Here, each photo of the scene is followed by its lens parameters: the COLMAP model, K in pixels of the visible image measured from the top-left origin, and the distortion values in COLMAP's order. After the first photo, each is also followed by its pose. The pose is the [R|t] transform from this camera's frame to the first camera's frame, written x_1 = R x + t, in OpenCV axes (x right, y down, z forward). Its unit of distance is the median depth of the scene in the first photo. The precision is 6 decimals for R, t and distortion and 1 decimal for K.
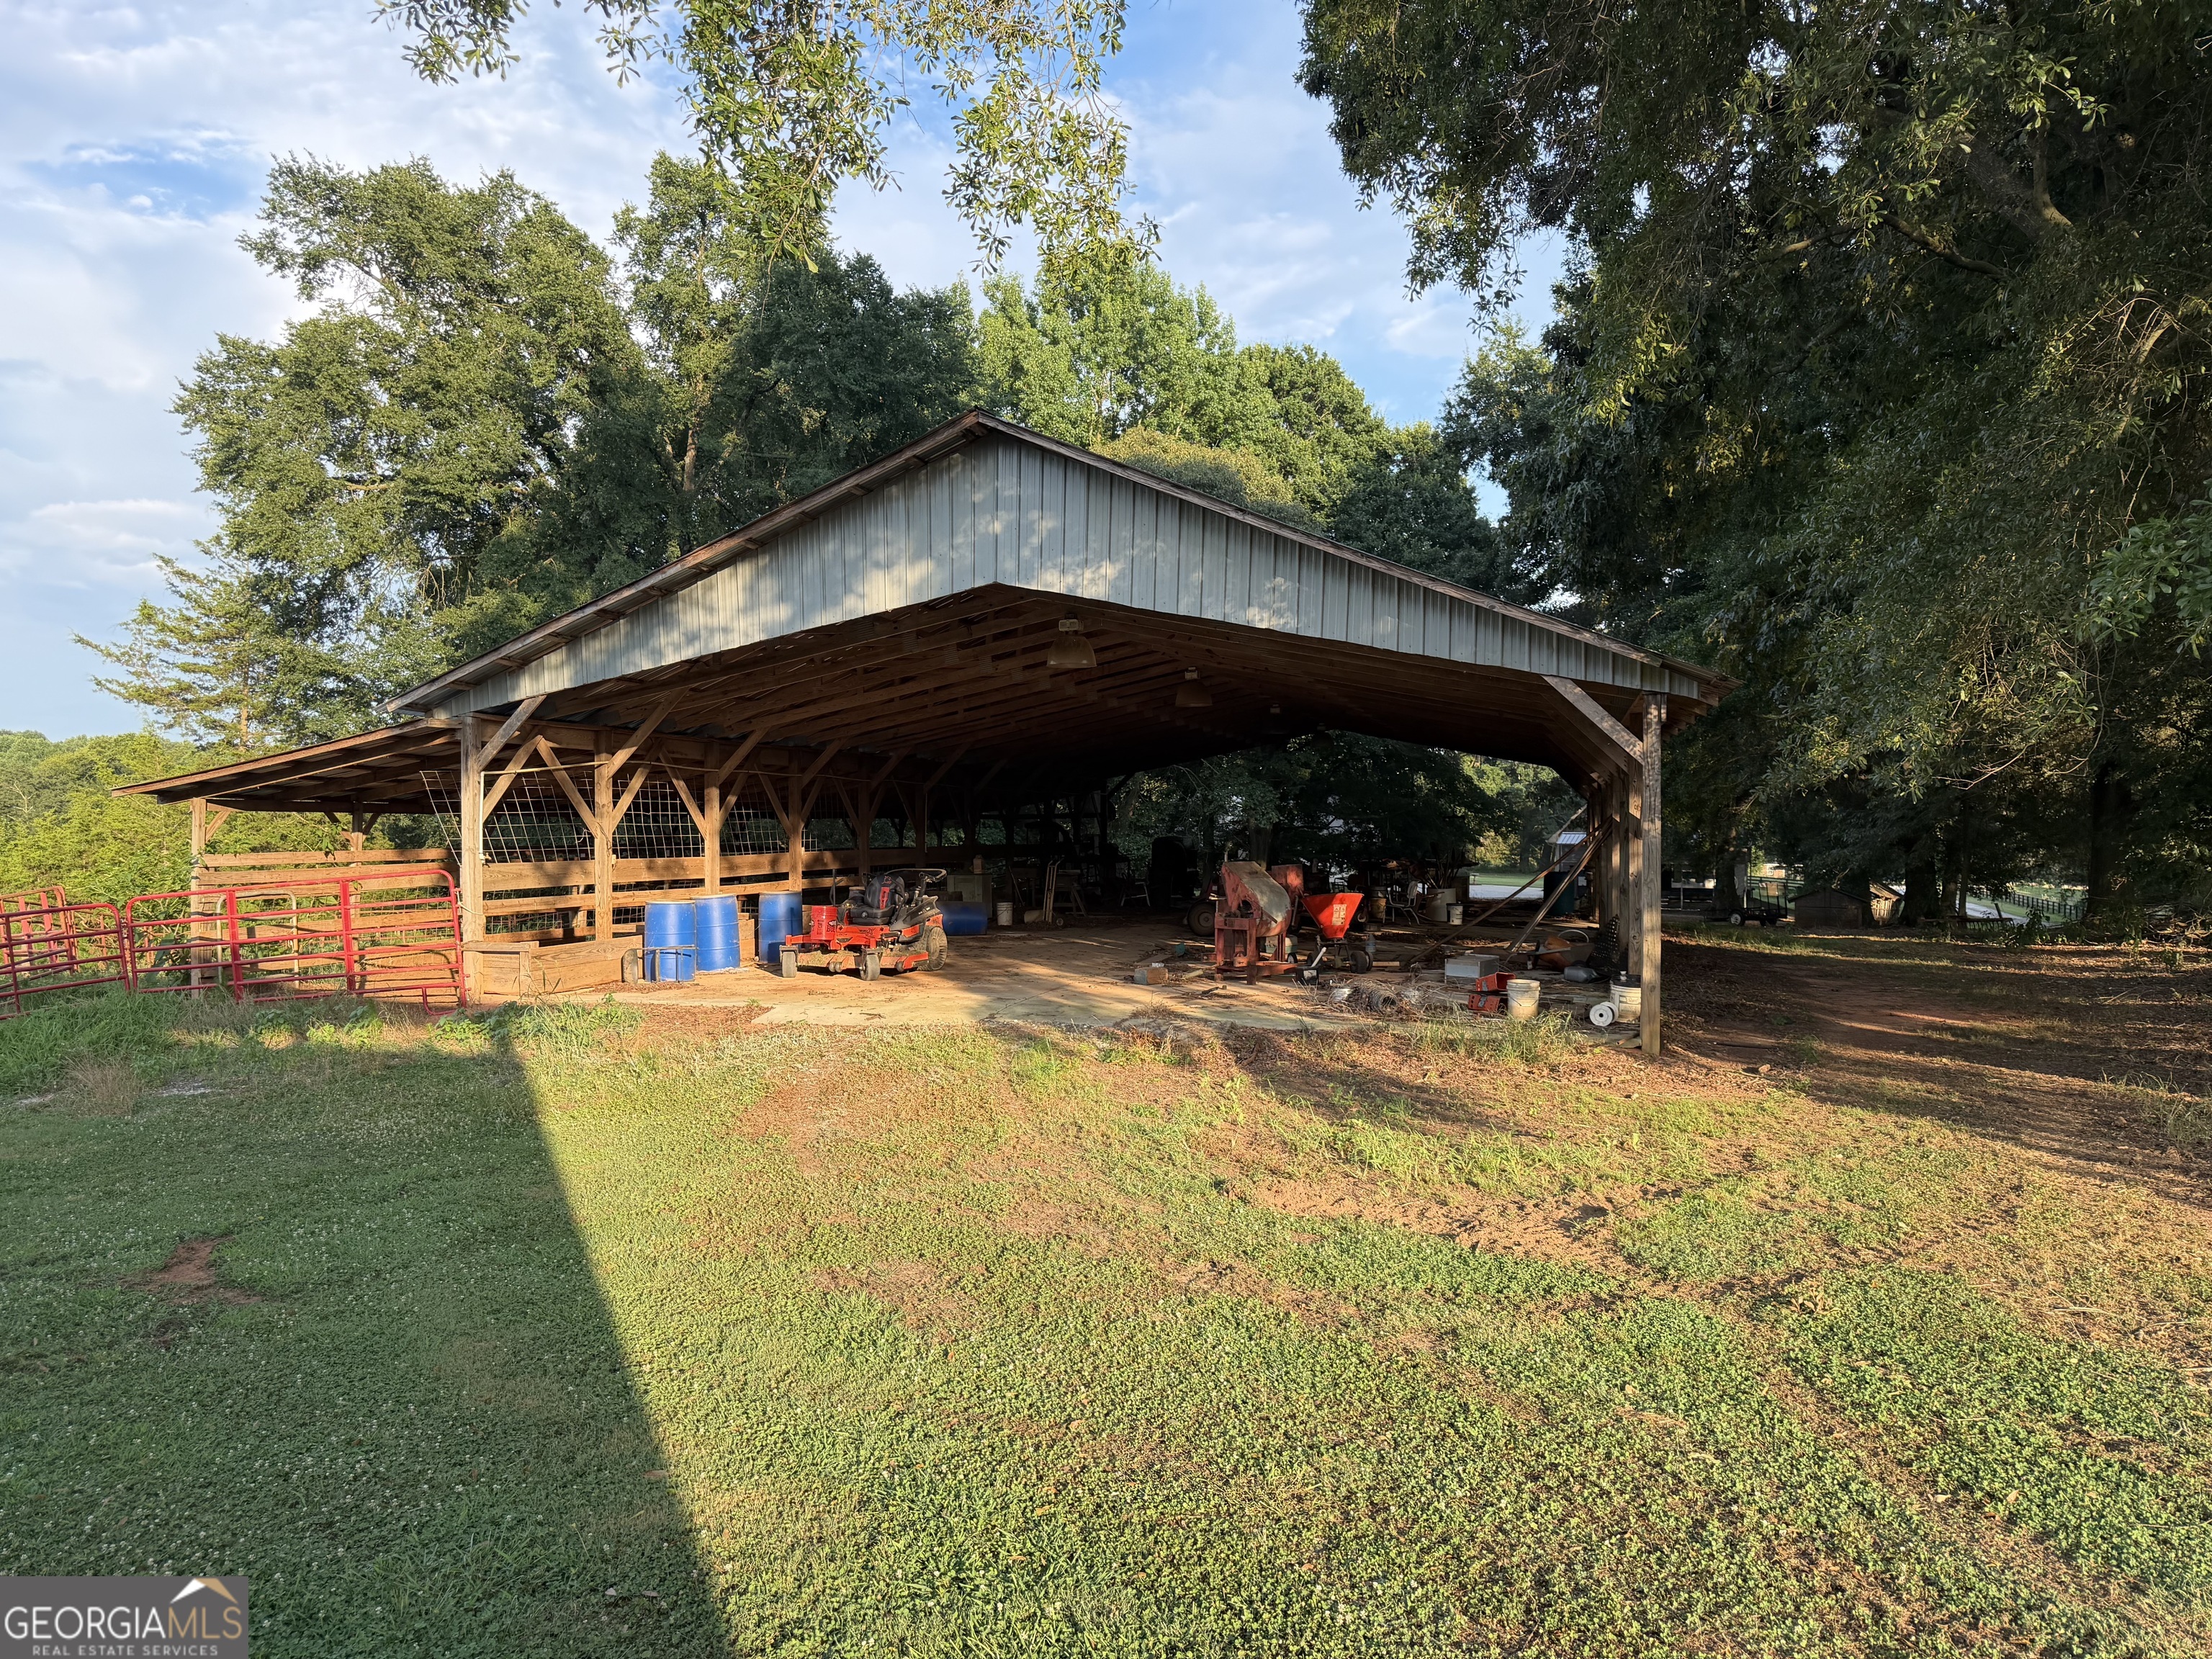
lens RADIAL K [[1609.8, 0, 1104.1], [0, 1609.8, 821.8], [0, 0, 1]] dist [-0.006790, -0.003448]
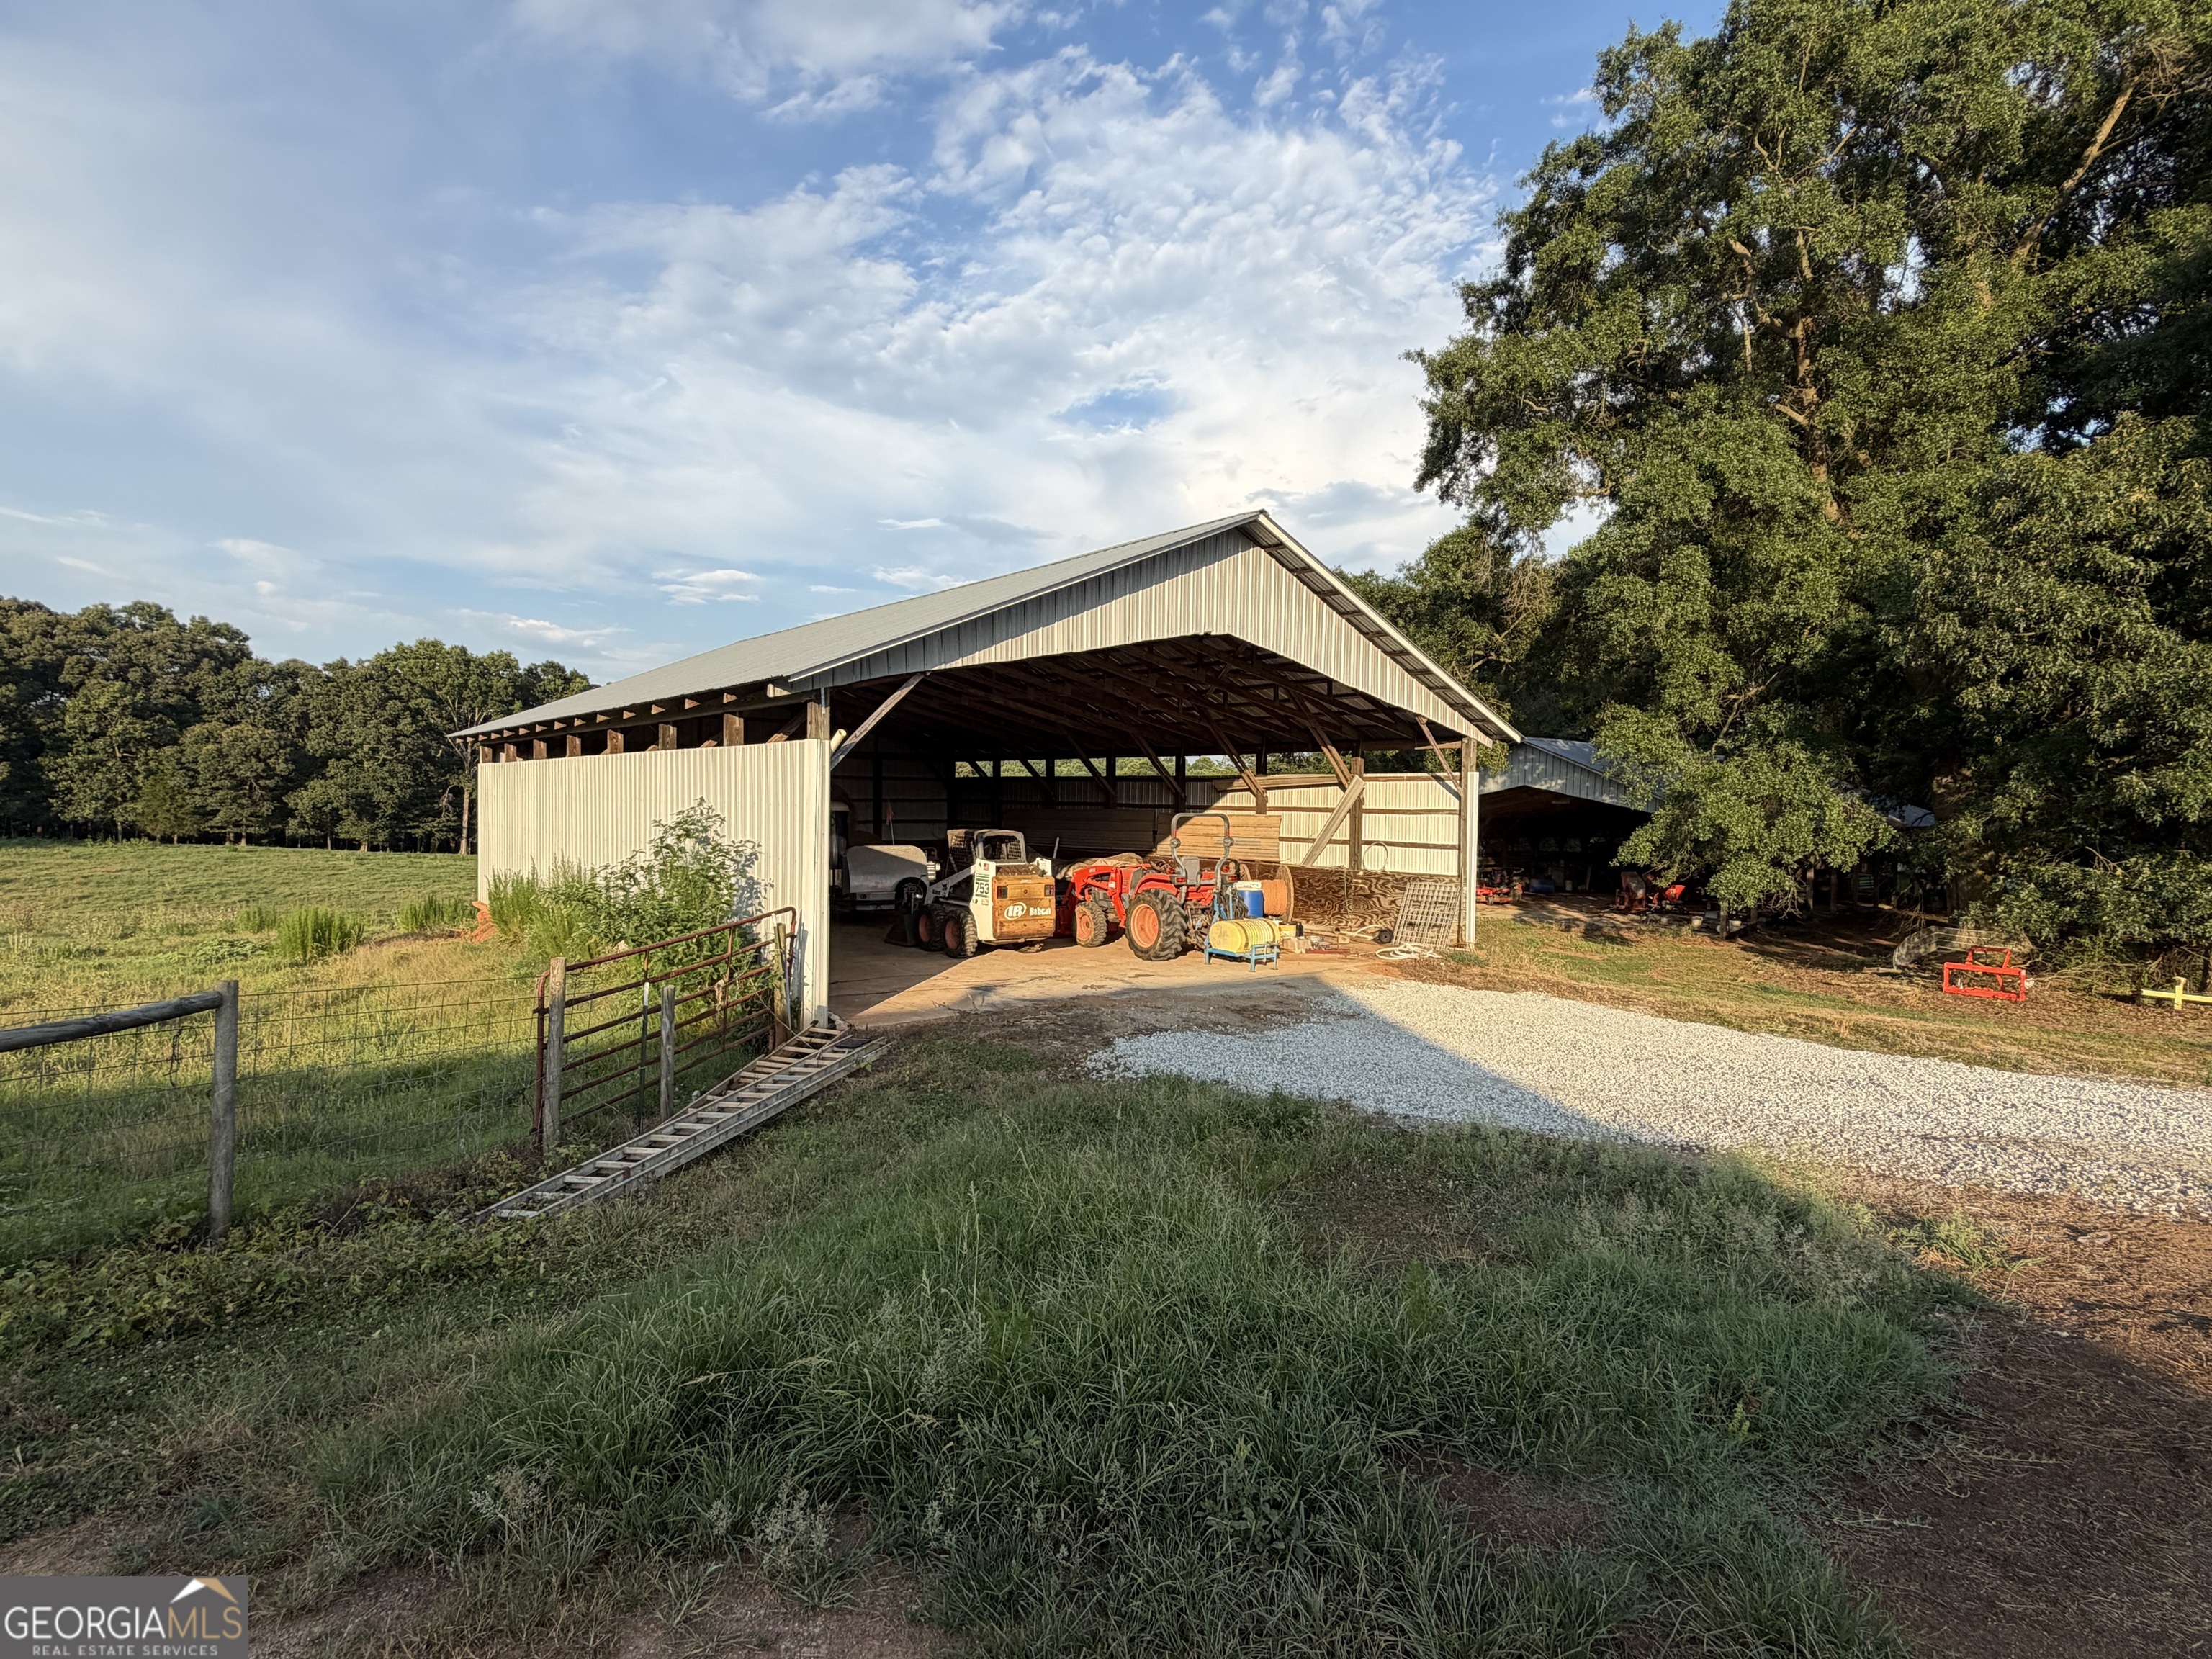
lens RADIAL K [[1121.1, 0, 1105.5], [0, 1121.1, 830.4], [0, 0, 1]] dist [0.001641, -0.001931]
pose [[0.858019, 0.029108, -0.512793, 0.329769], [-0.018840, 0.999505, 0.025211, -0.086083], [0.513273, -0.011970, 0.858142, -1.239692]]
